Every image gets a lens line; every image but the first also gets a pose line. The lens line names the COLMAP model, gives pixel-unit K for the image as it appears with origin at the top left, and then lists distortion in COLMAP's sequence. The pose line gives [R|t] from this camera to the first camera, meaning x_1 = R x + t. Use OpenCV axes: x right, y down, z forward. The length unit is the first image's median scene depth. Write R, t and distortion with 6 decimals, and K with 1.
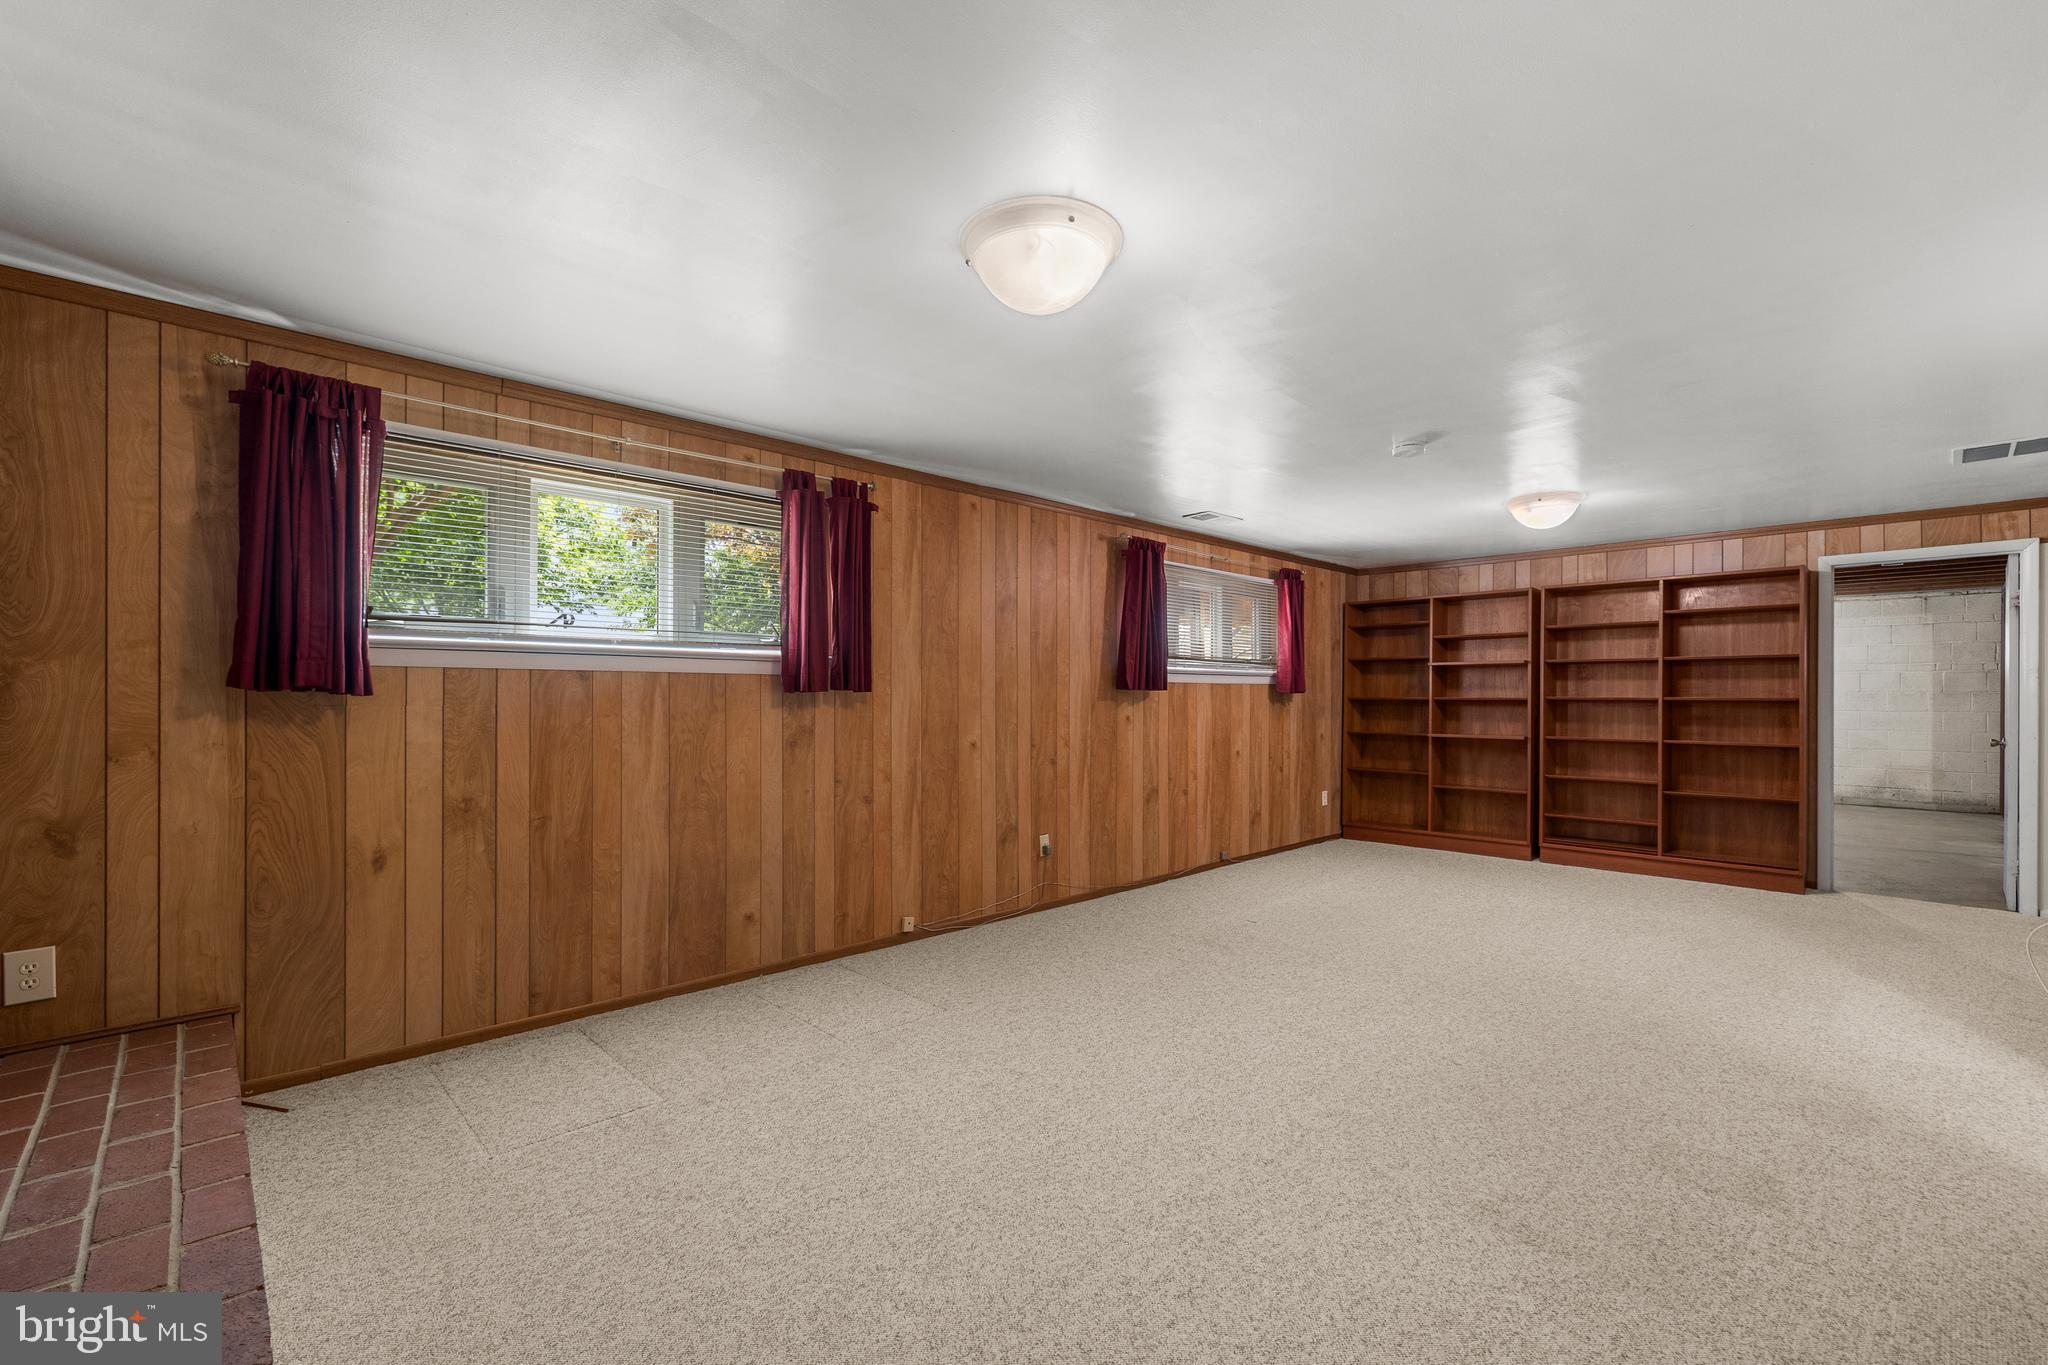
lens RADIAL K [[865.8, 0, 1023.7], [0, 865.8, 695.5], [0, 0, 1]] dist [0.000433, 0.000781]
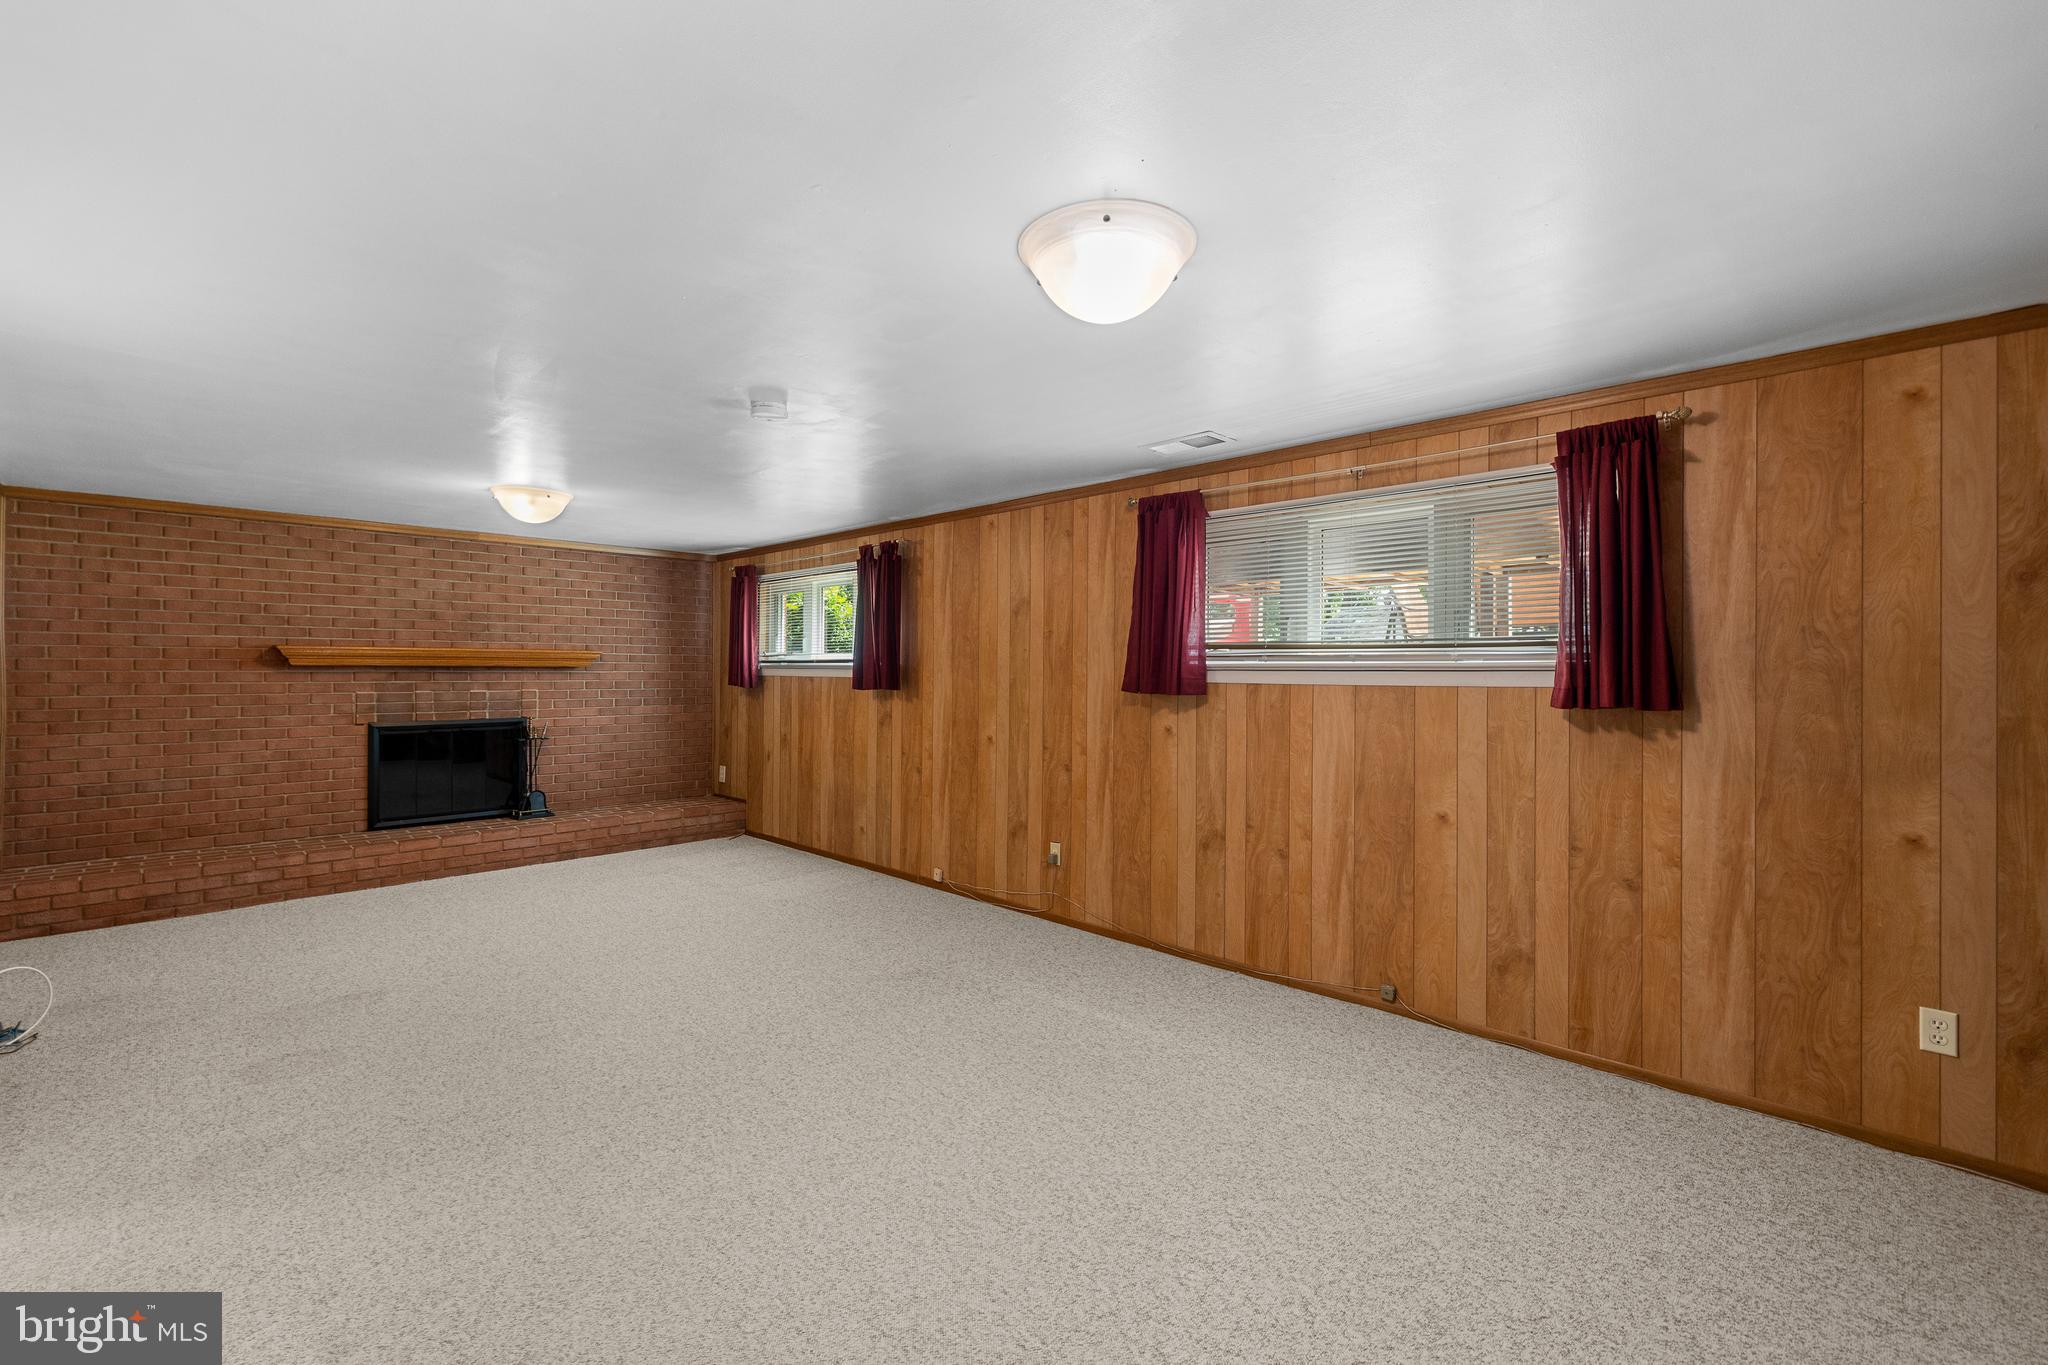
lens RADIAL K [[865.8, 0, 1024.1], [0, 865.8, 667.1], [0, 0, 1]] dist [0.000433, 0.000781]
pose [[0.039045, -0.003902, -0.999230, 1.023126], [-0.002341, 0.999989, -0.003996, -0.030326], [0.999235, 0.002495, 0.039036, 0.972353]]
